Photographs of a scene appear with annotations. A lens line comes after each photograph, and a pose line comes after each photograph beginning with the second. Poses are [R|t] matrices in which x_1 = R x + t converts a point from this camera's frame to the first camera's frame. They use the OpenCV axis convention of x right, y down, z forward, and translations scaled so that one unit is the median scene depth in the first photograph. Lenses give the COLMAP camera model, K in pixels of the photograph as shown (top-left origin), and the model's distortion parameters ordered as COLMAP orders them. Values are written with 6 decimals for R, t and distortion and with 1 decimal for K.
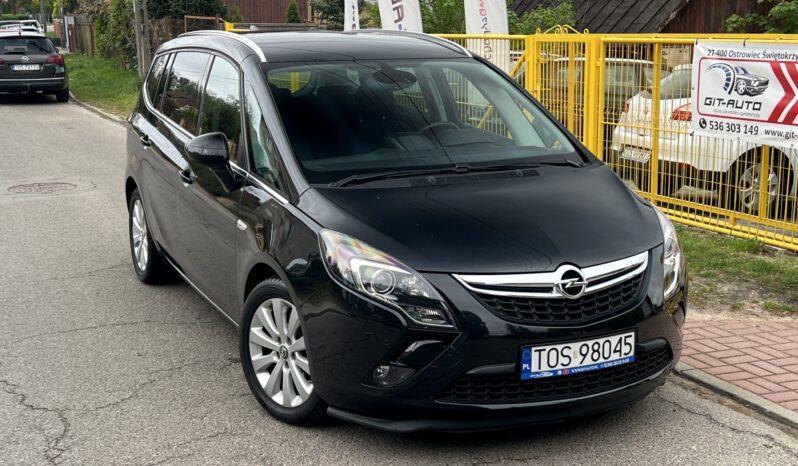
lens RADIAL K [[1072.1, 0, 403.3], [0, 1072.1, 234.4], [0, 0, 1]] dist [0.087797, 0.000000]
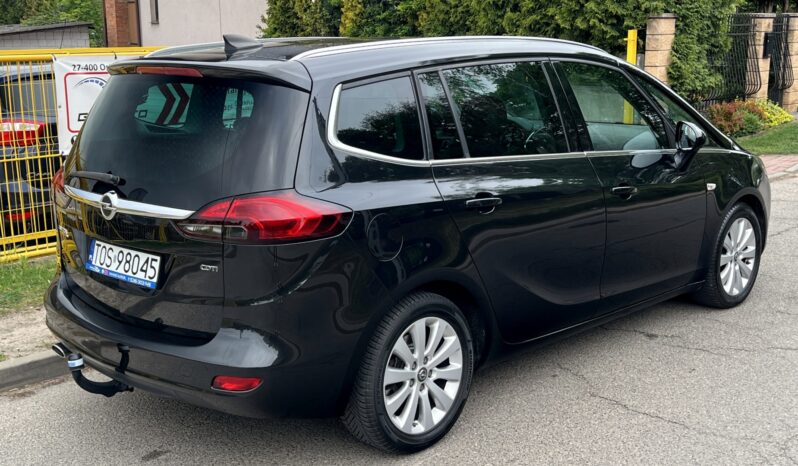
lens RADIAL K [[965.4, 0, 405.4], [0, 965.4, 231.7], [0, 0, 1]] dist [0.078803, 0.000000]
pose [[-0.367090, -0.179081, 0.912784, -1.117120], [0.200035, 0.943136, 0.265483, -0.344429], [-0.908422, 0.280045, -0.310393, 1.775072]]
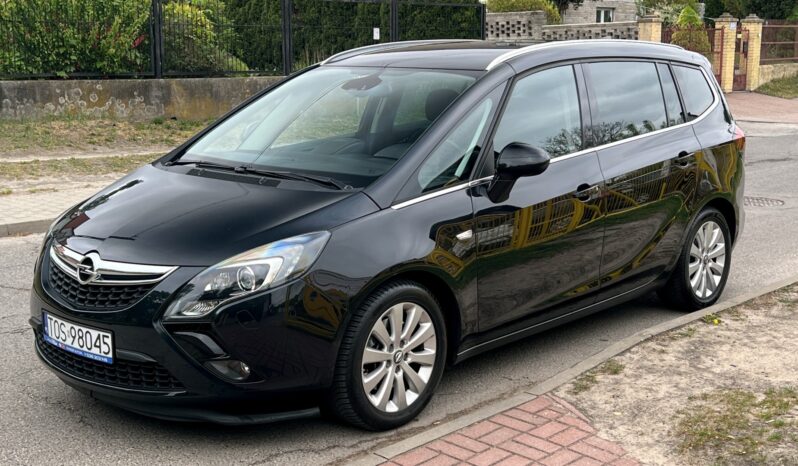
lens RADIAL K [[1072.1, 0, 401.8], [0, 1072.1, 230.5], [0, 0, 1]] dist [0.087797, 0.000000]
pose [[0.386716, 0.169198, -0.906544, 1.098010], [-0.188443, 0.976781, 0.101921, -0.141709], [0.902740, 0.131417, 0.409621, 0.744112]]
